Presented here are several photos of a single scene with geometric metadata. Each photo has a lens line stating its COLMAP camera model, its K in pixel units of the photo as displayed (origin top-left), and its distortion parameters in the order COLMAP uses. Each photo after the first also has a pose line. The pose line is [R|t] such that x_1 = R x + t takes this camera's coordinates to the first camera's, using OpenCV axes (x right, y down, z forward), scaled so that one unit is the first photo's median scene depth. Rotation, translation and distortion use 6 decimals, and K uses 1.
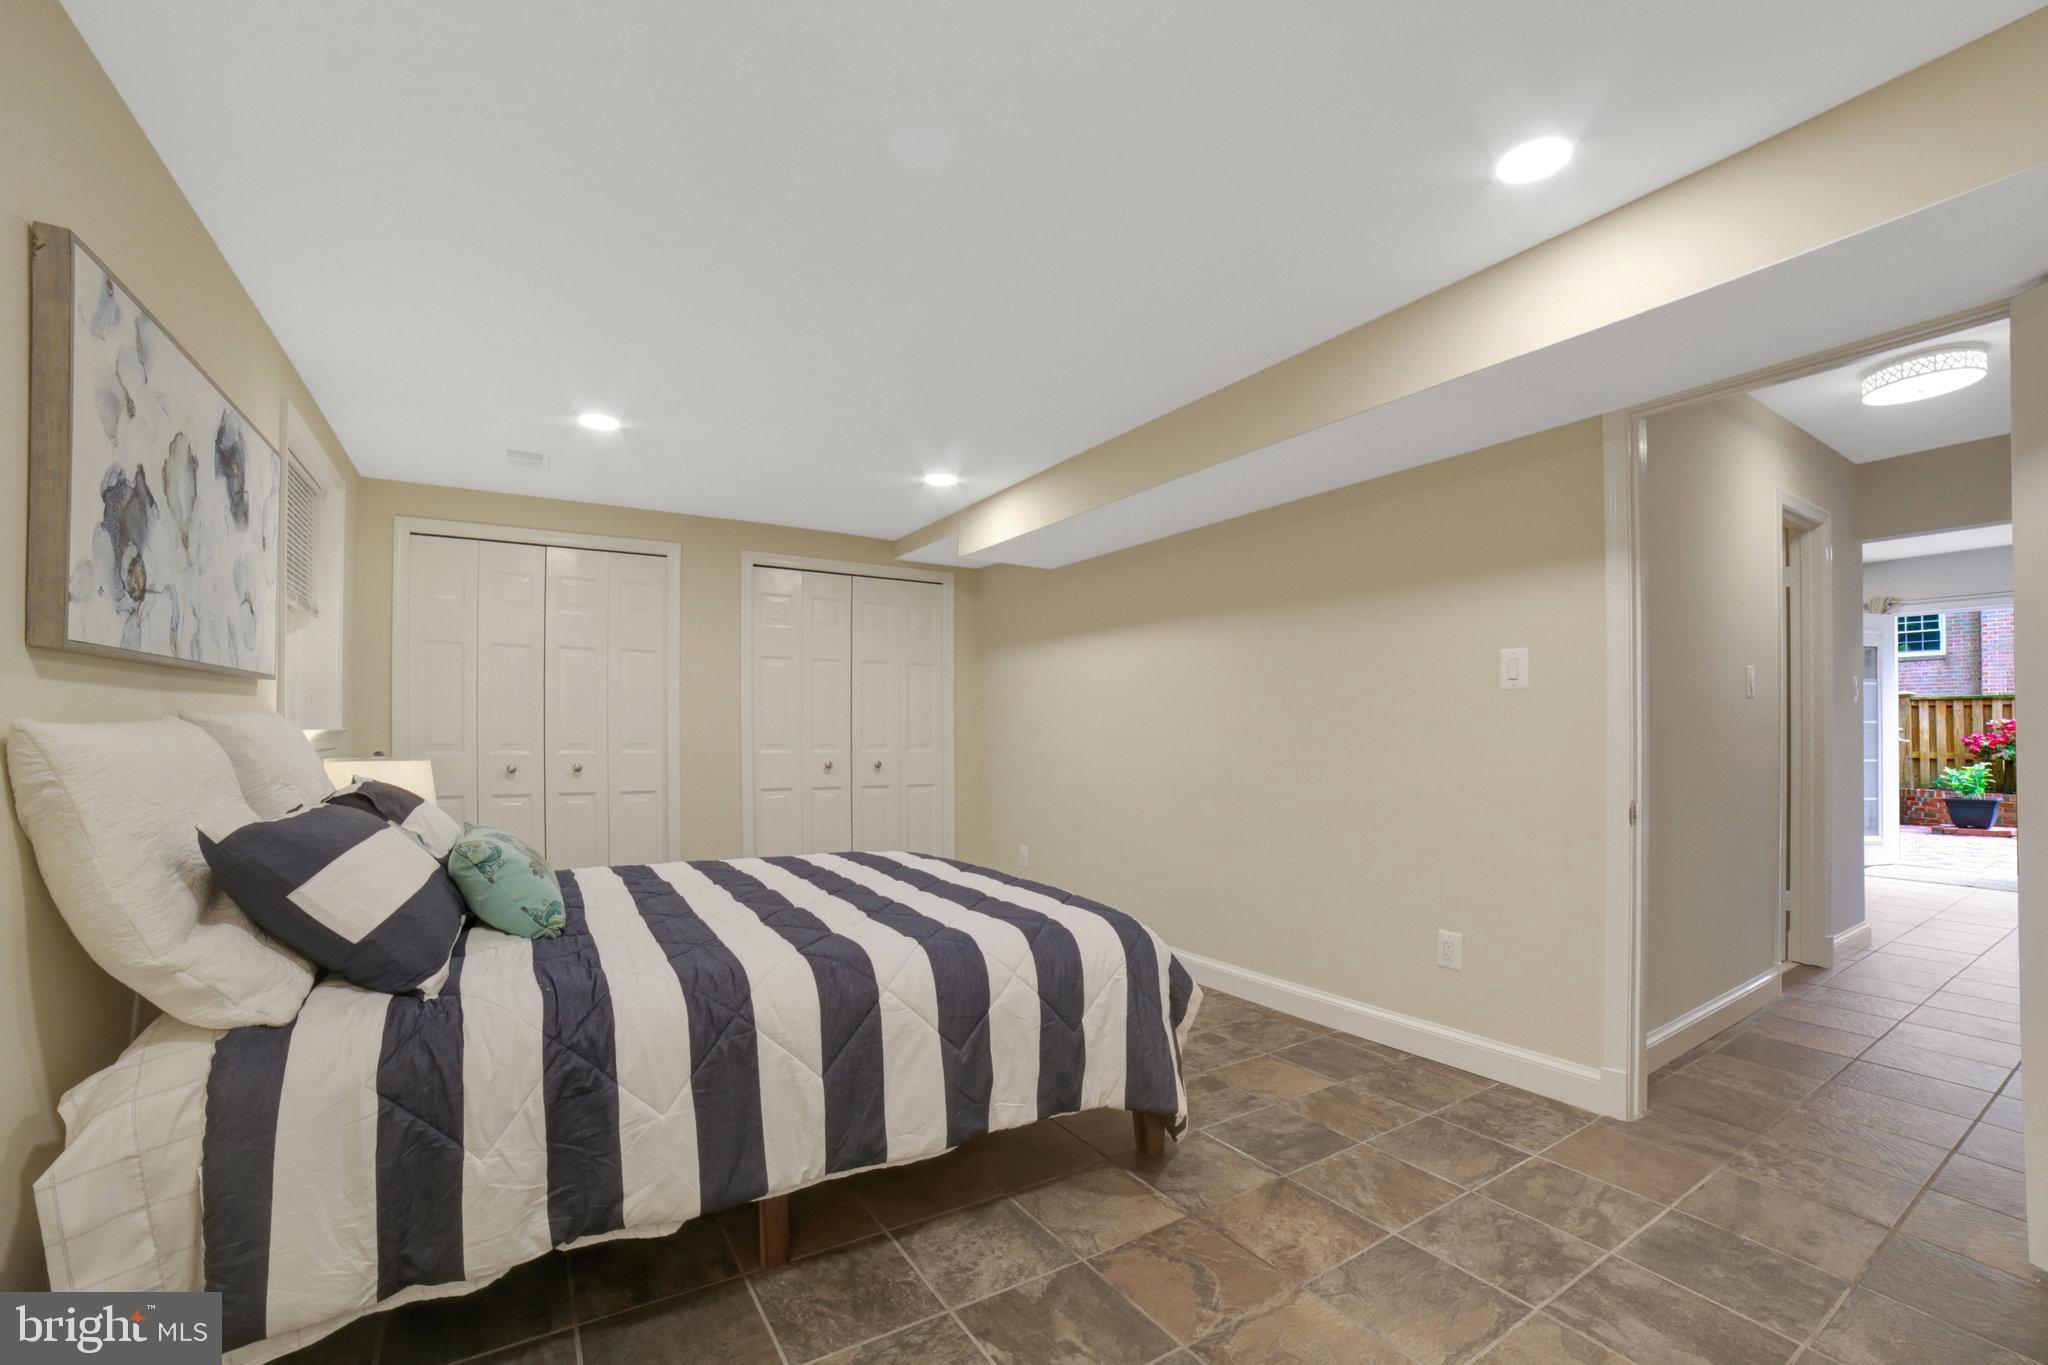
lens RADIAL K [[849.3, 0, 1020.9], [0, 849.3, 703.2], [0, 0, 1]] dist [-0.091546, 0.030589]
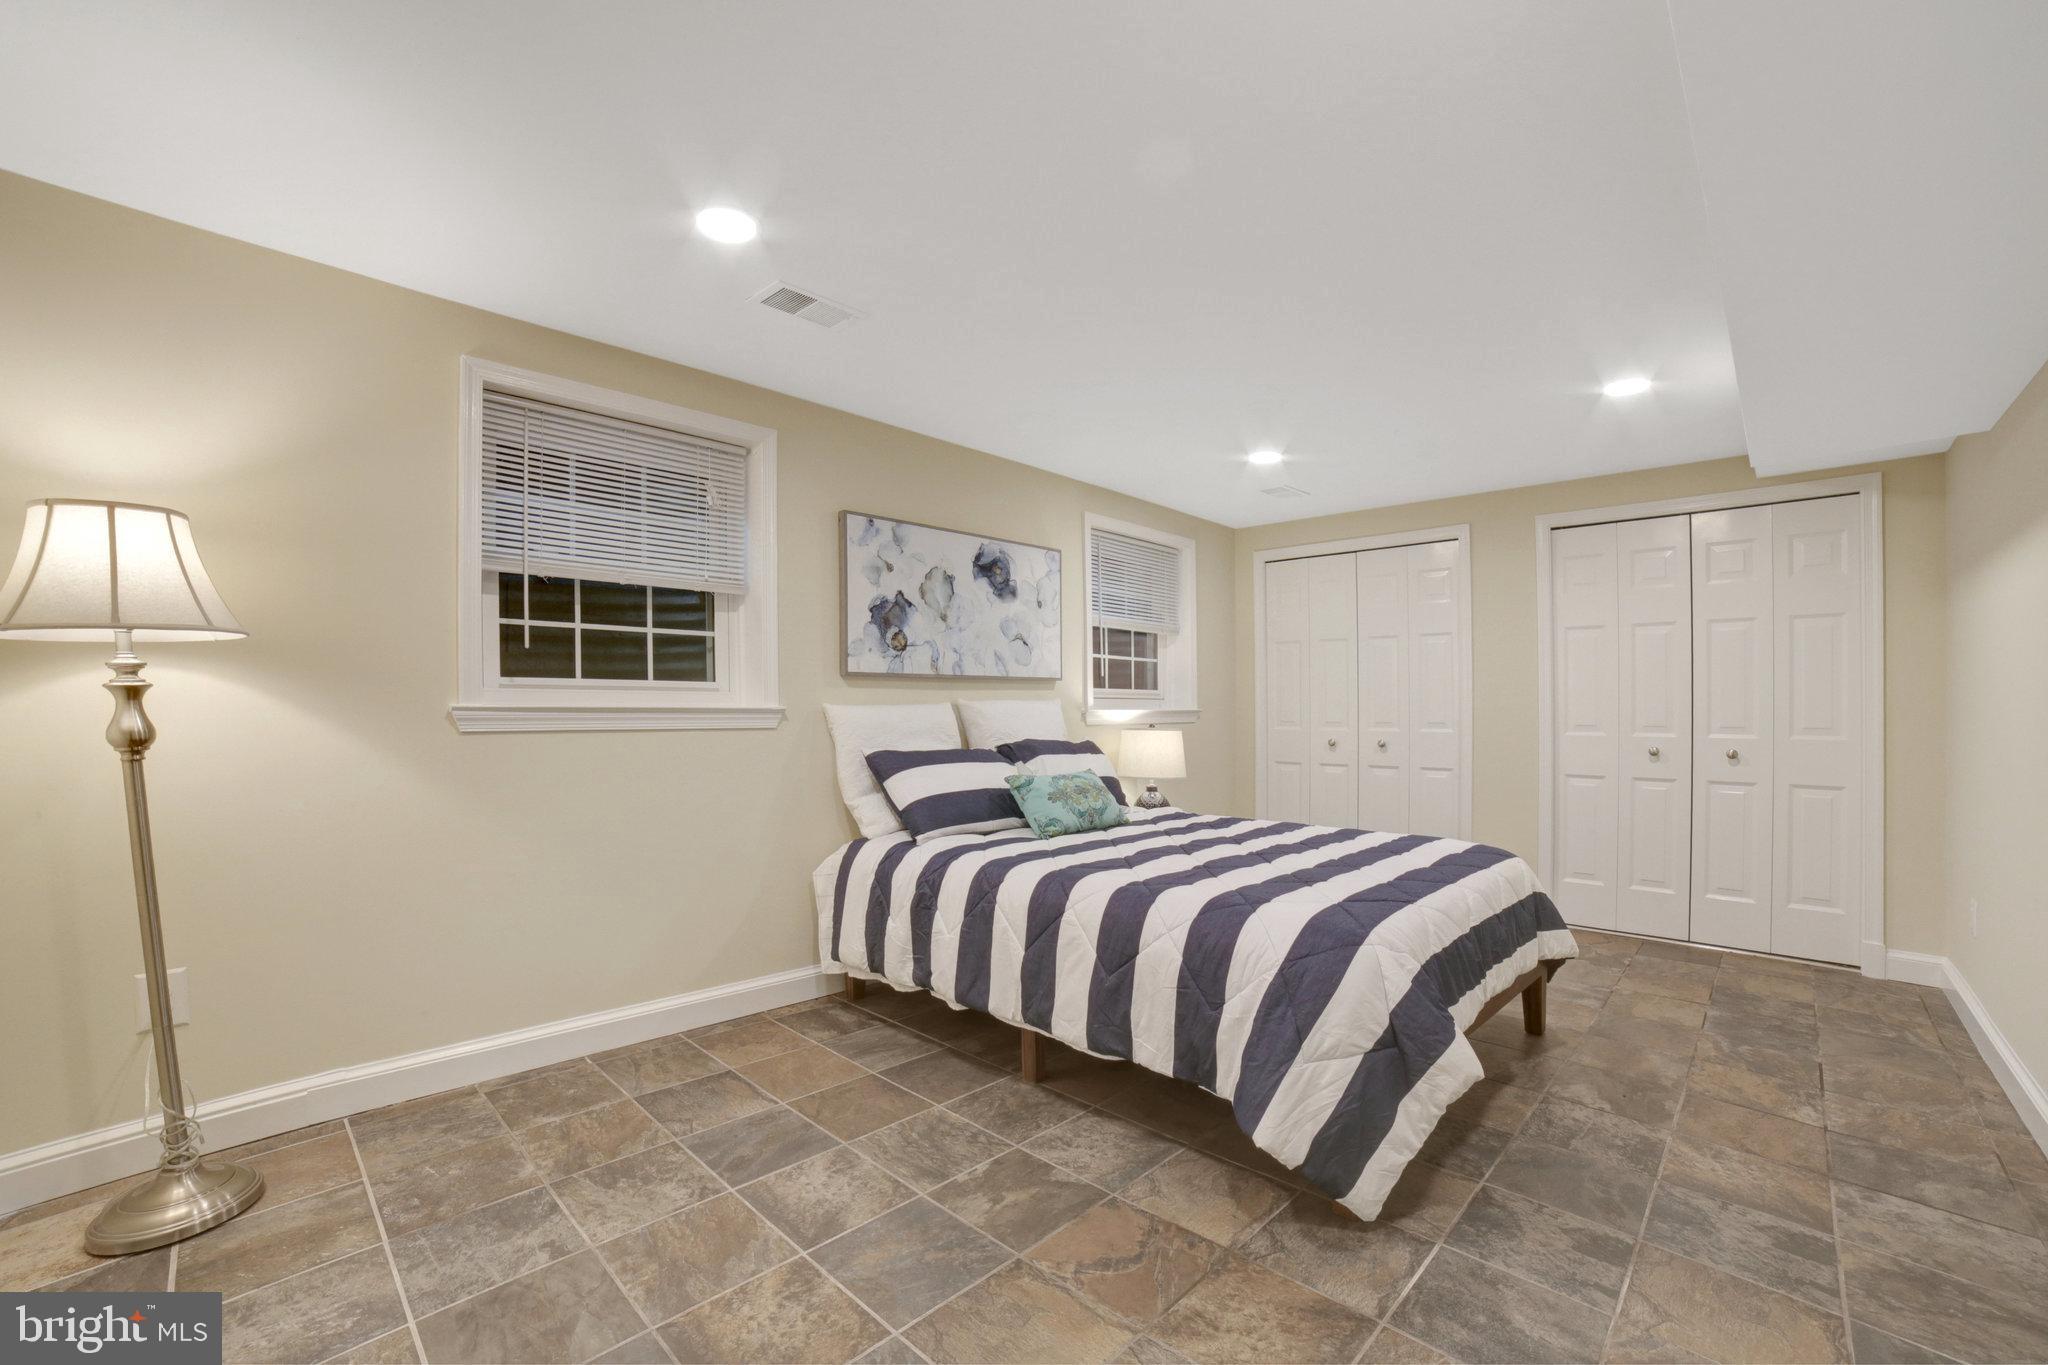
lens RADIAL K [[862.3, 0, 1030.9], [0, 862.3, 708.8], [0, 0, 1]] dist [-0.104128, 0.042280]
pose [[0.232208, -0.009626, -0.972619, 1.177512], [0.030923, 0.999519, -0.002510, 0.045673], [0.972175, -0.029494, 0.232394, 0.692035]]
